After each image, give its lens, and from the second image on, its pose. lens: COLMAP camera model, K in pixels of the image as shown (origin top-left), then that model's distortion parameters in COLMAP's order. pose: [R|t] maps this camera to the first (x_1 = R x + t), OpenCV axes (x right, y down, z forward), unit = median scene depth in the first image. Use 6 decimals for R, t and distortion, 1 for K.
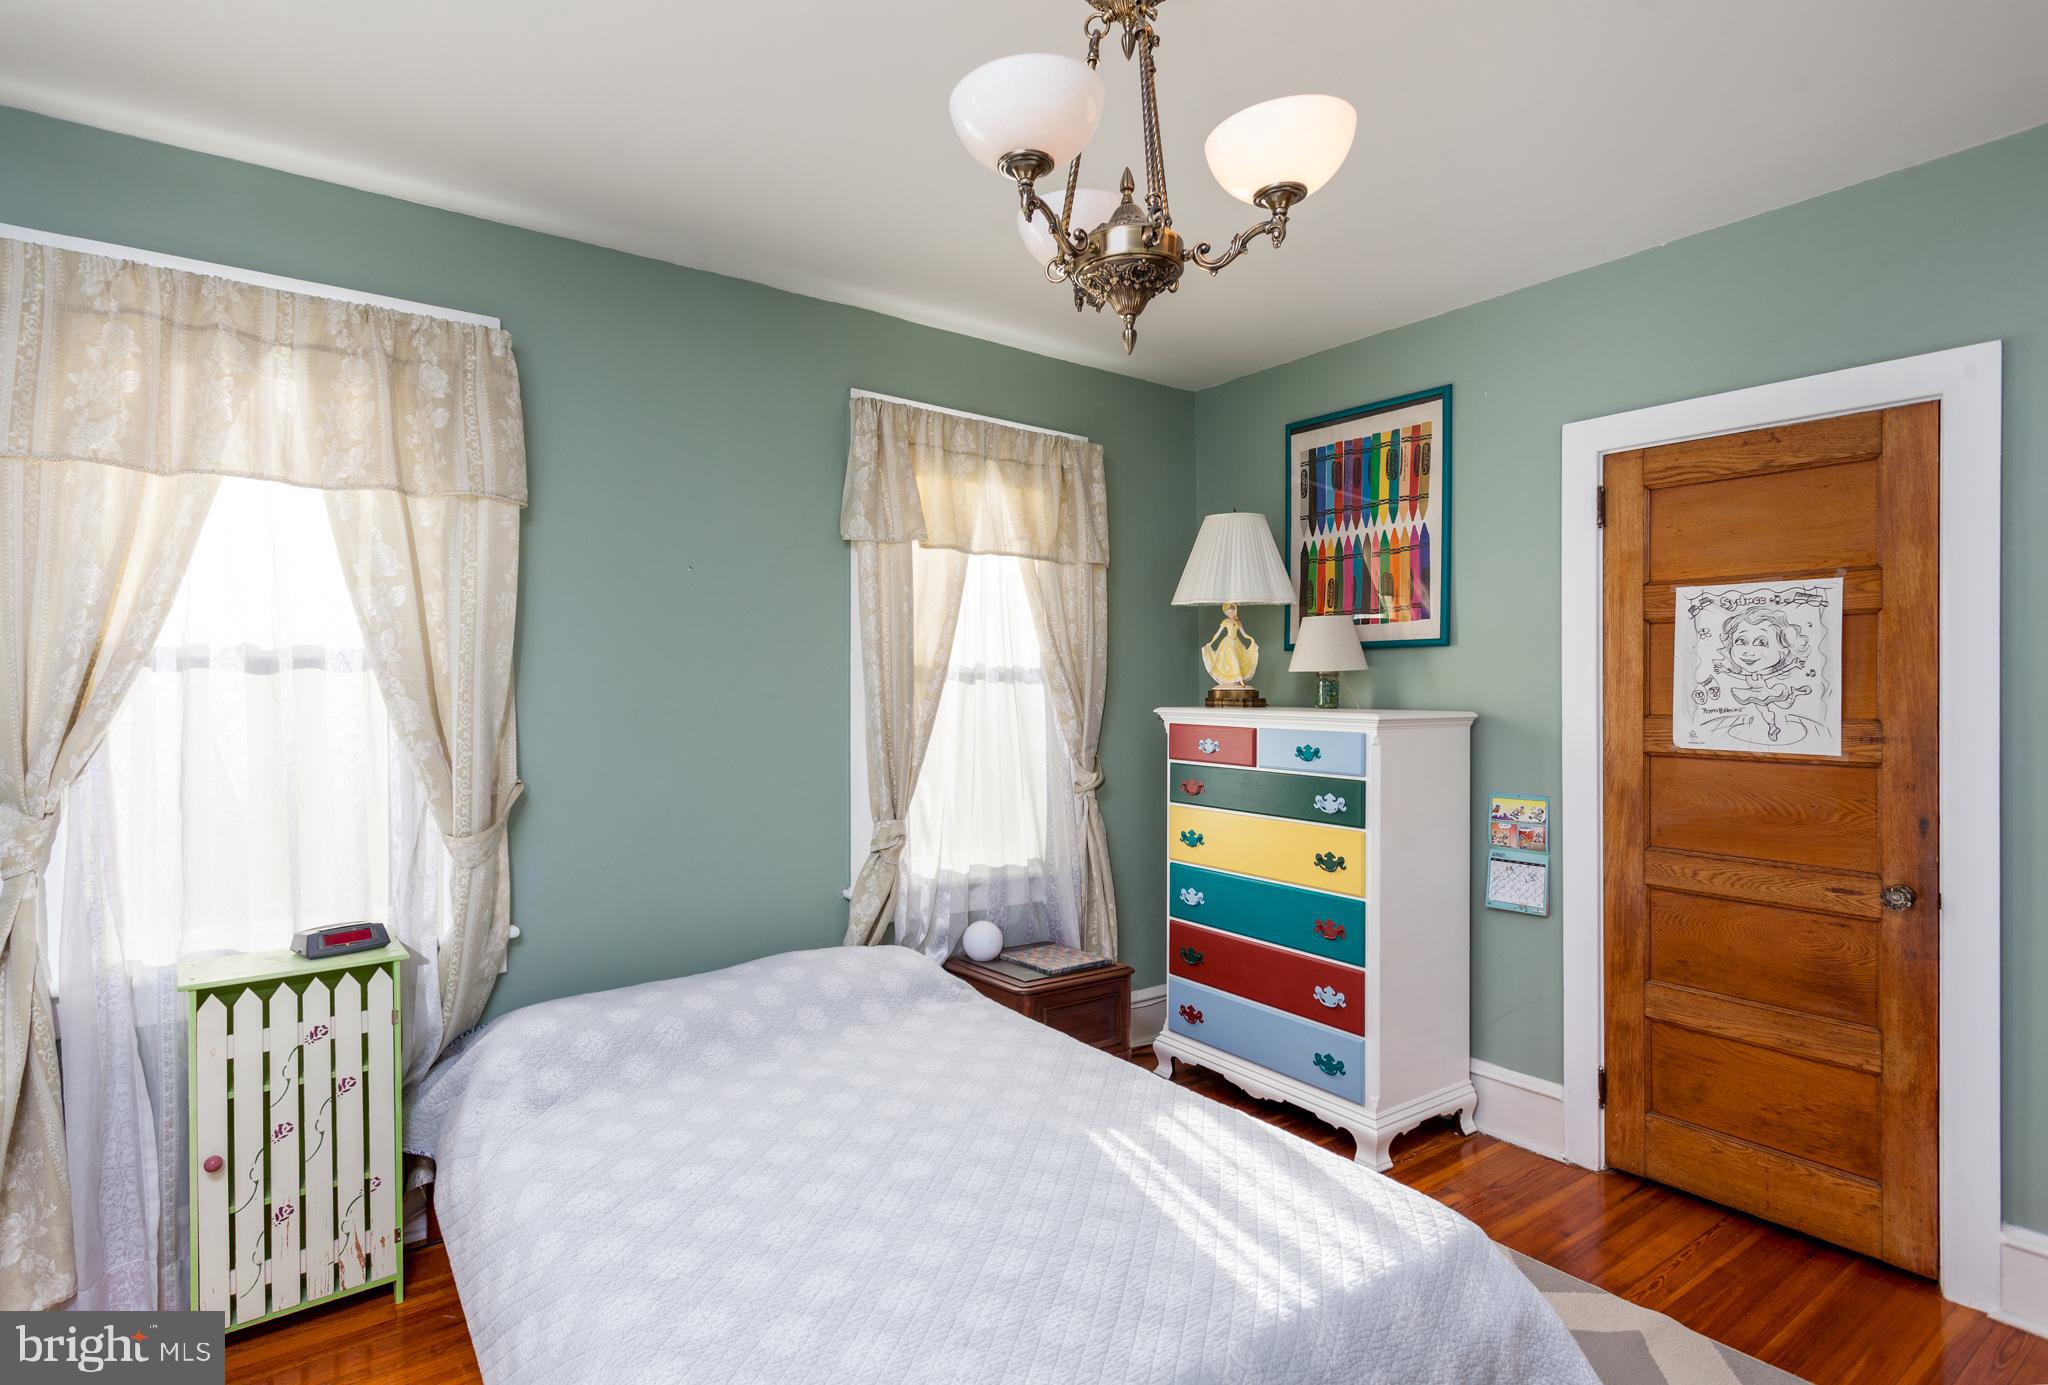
lens RADIAL K [[1019.0, 0, 1021.5], [0, 1019.0, 684.4], [0, 0, 1]] dist [0.001659, 0.000700]
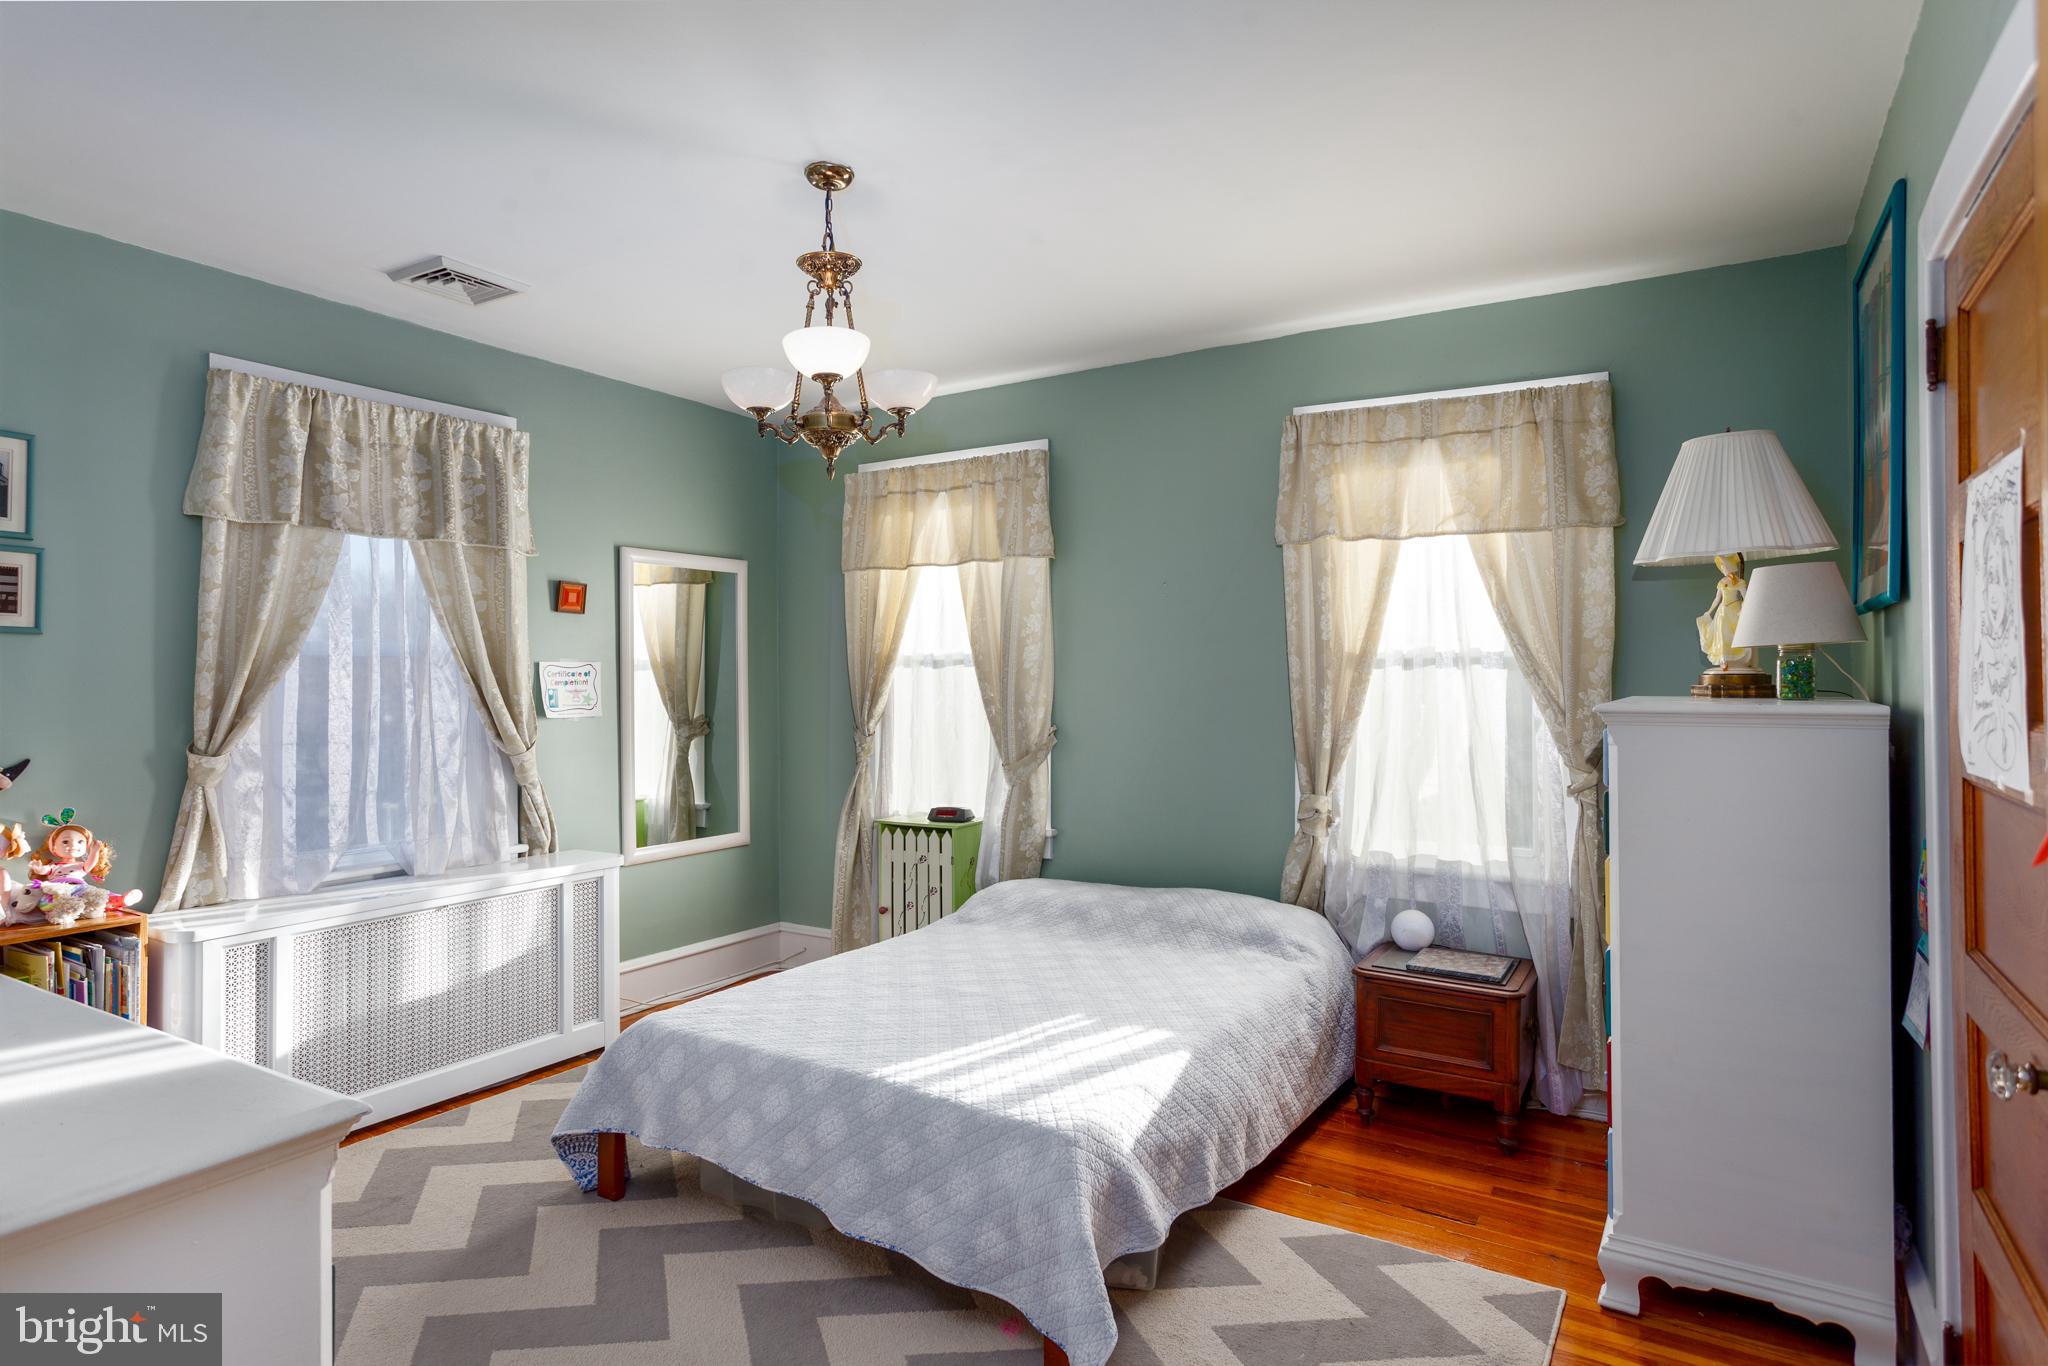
lens RADIAL K [[1118.1, 0, 1024.0], [0, 1118.1, 683.0], [0, 0, 1]] dist [-0.002168, -0.000063]
pose [[0.383090, -0.002342, -0.923708, 1.144474], [0.003094, 0.999994, -0.001252, 0.017773], [0.923706, -0.002378, 0.383095, 0.340548]]
